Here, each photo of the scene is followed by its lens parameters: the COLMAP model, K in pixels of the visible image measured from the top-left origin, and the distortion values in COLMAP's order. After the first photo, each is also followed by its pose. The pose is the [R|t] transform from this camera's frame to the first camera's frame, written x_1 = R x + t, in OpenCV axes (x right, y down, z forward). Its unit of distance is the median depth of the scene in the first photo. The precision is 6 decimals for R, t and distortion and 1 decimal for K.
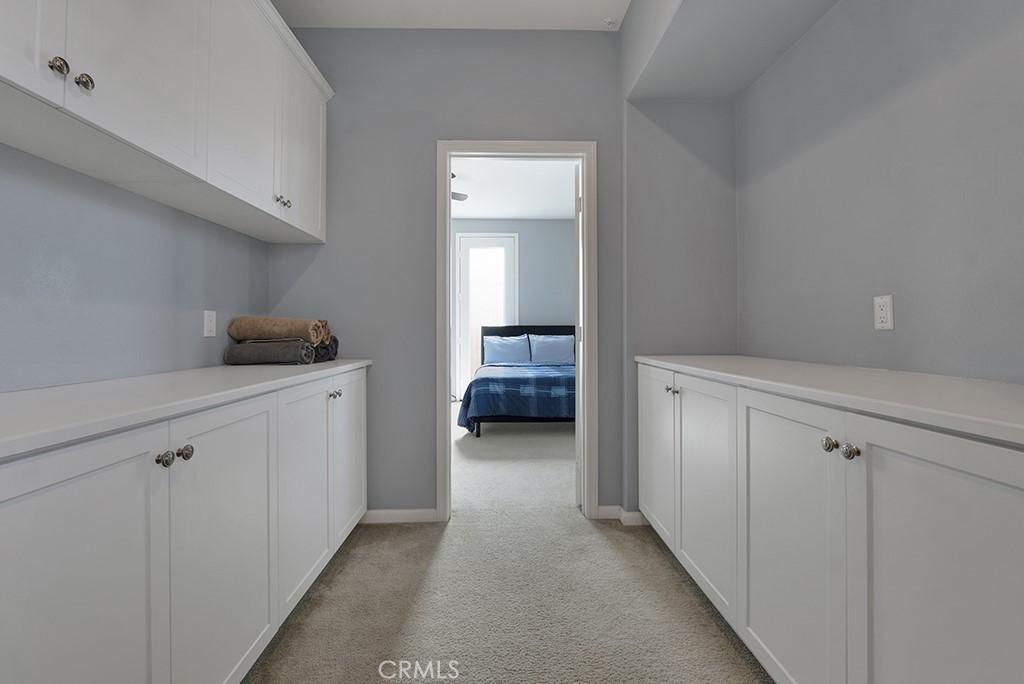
lens RADIAL K [[421.0, 0, 507.2], [0, 421.0, 331.6], [0, 0, 1]] dist [-0.012526, 0.000214]
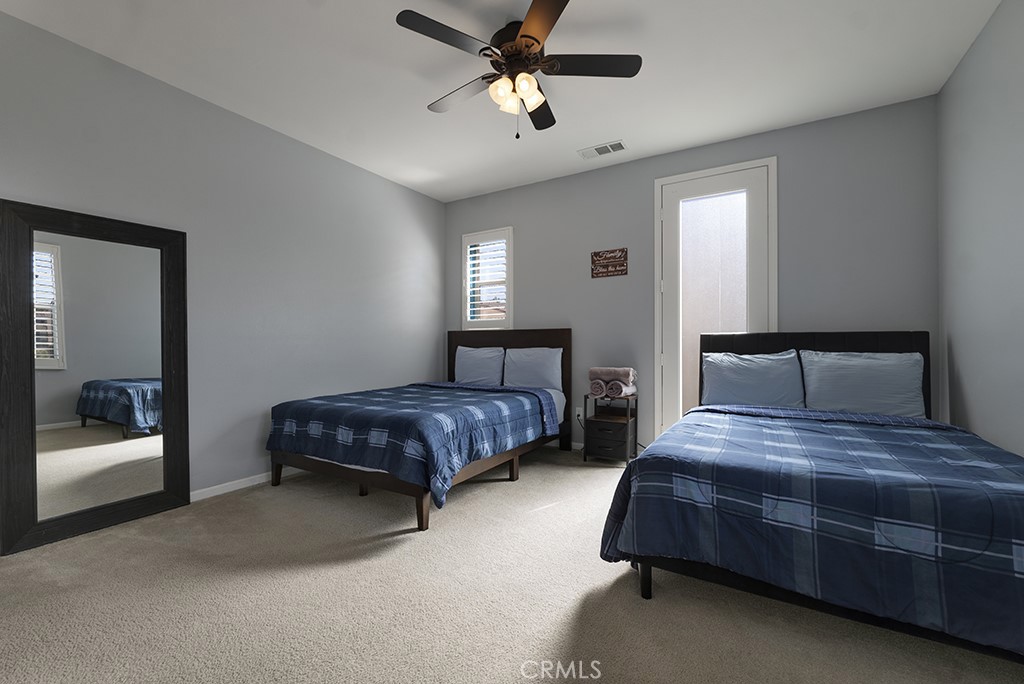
lens RADIAL K [[421.0, 0, 514.1], [0, 421.0, 342.2], [0, 0, 1]] dist [-0.012526, 0.000214]
pose [[0.846432, 0.000500, -0.532496, 0.029918], [-0.002705, 0.999991, -0.003359, 0.000082], [0.532490, 0.004284, 0.846426, 0.422886]]
